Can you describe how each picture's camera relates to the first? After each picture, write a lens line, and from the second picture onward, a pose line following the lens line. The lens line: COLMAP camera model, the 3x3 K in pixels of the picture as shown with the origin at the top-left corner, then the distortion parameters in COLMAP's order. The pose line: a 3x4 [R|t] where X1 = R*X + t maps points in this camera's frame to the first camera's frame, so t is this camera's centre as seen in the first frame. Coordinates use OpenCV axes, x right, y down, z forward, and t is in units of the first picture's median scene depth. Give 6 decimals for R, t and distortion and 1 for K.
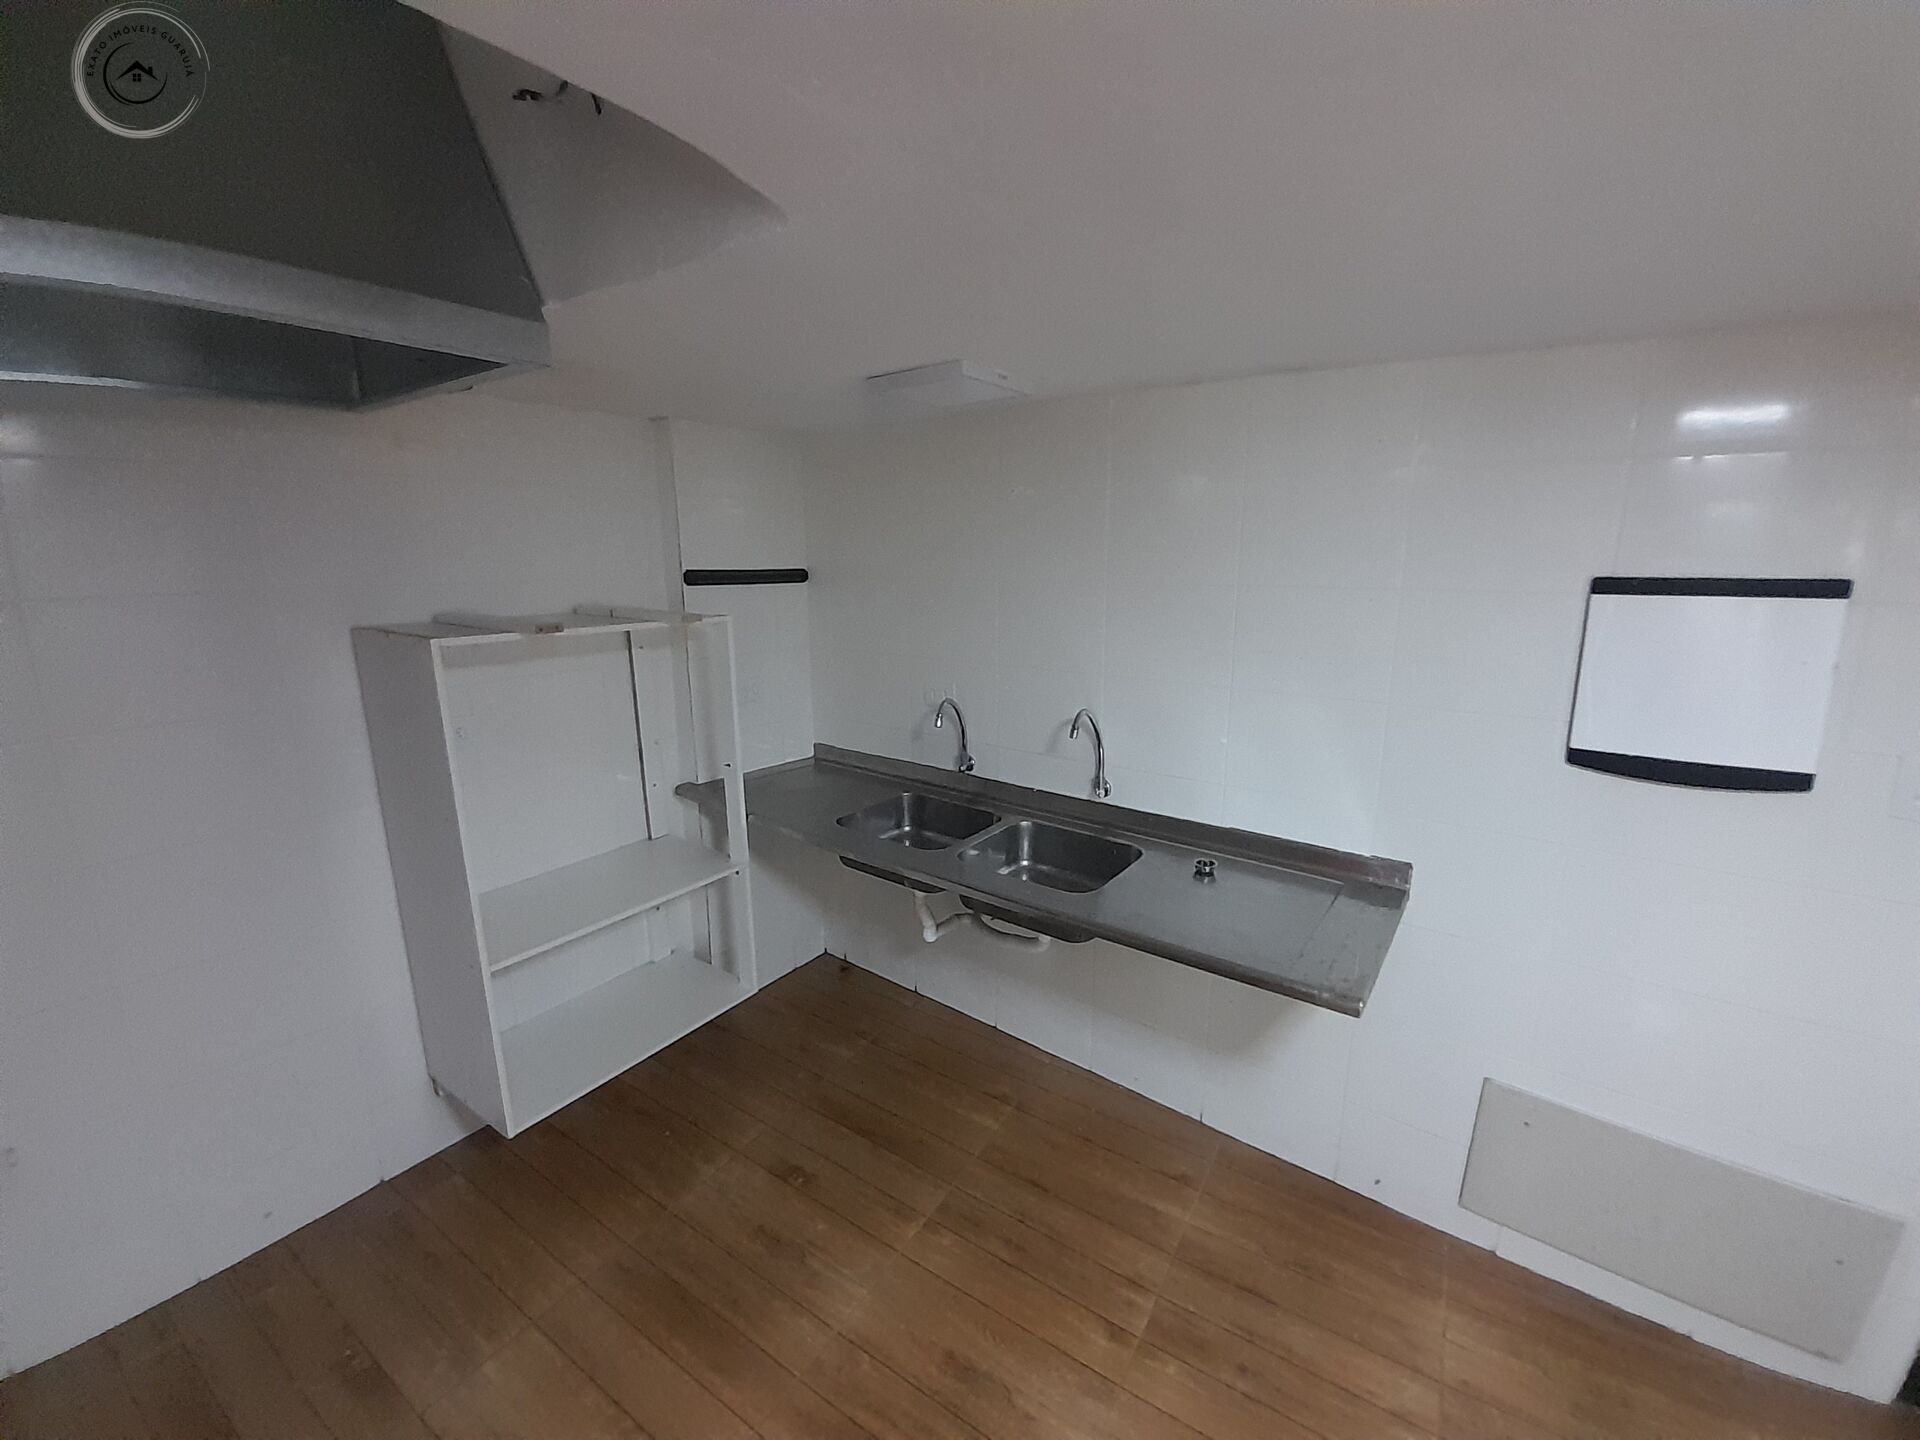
lens RADIAL K [[770.1, 0, 963.7], [0, 770.1, 718.3], [0, 0, 1]] dist [-0.002306, -0.001435]
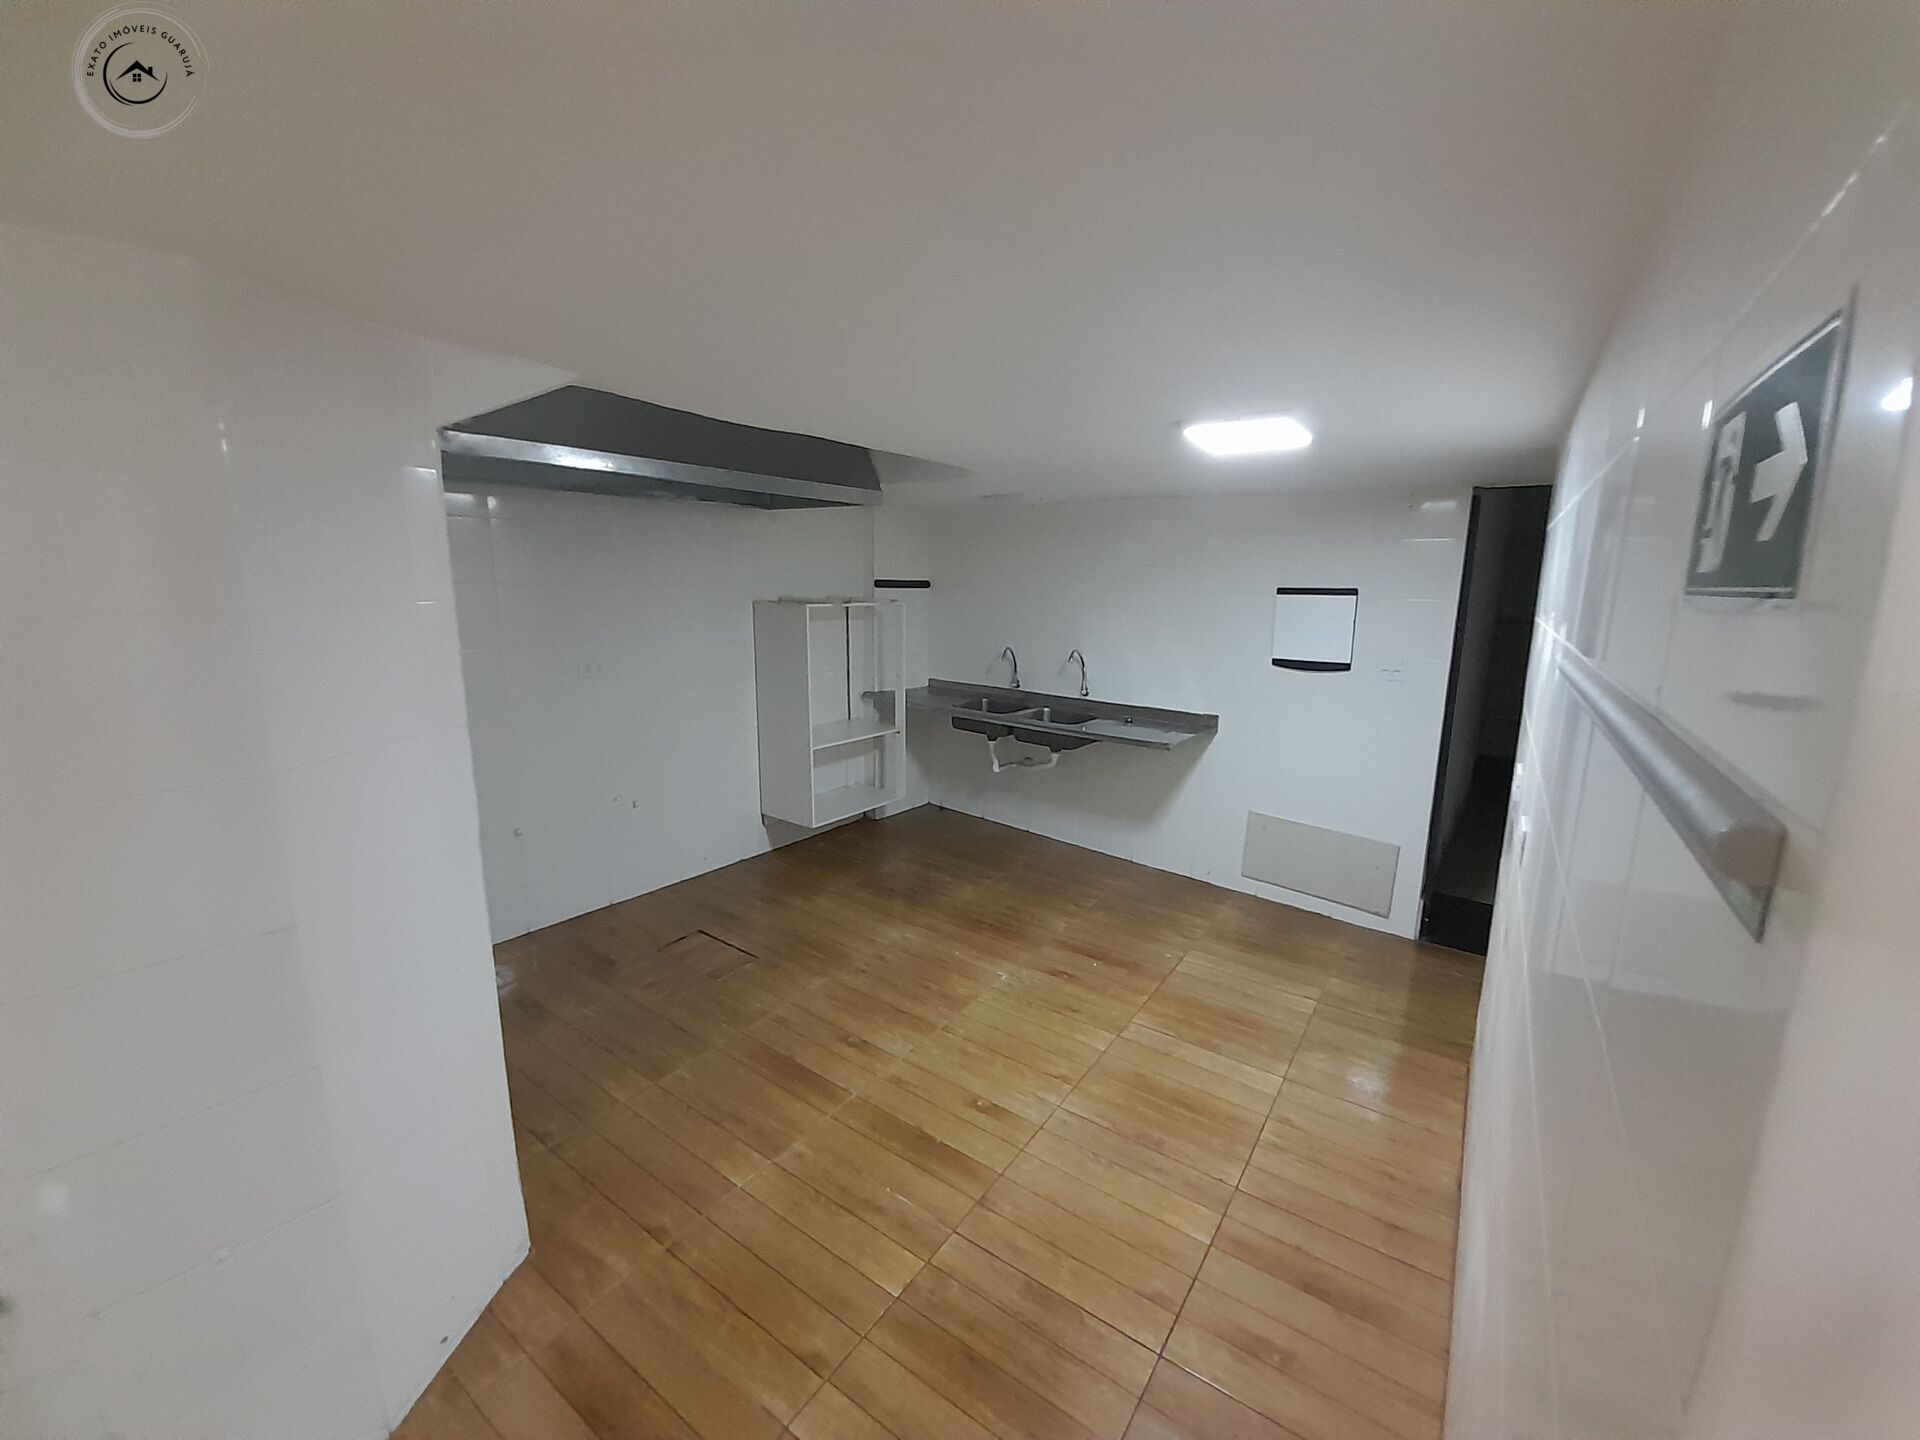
lens RADIAL K [[770.1, 0, 955.4], [0, 770.1, 722.0], [0, 0, 1]] dist [-0.002306, -0.001435]
pose [[0.998552, 0.029126, -0.045237, -0.063186], [-0.030331, 0.999197, -0.026182, 0.226539], [0.044438, 0.027516, 0.998633, -0.988480]]
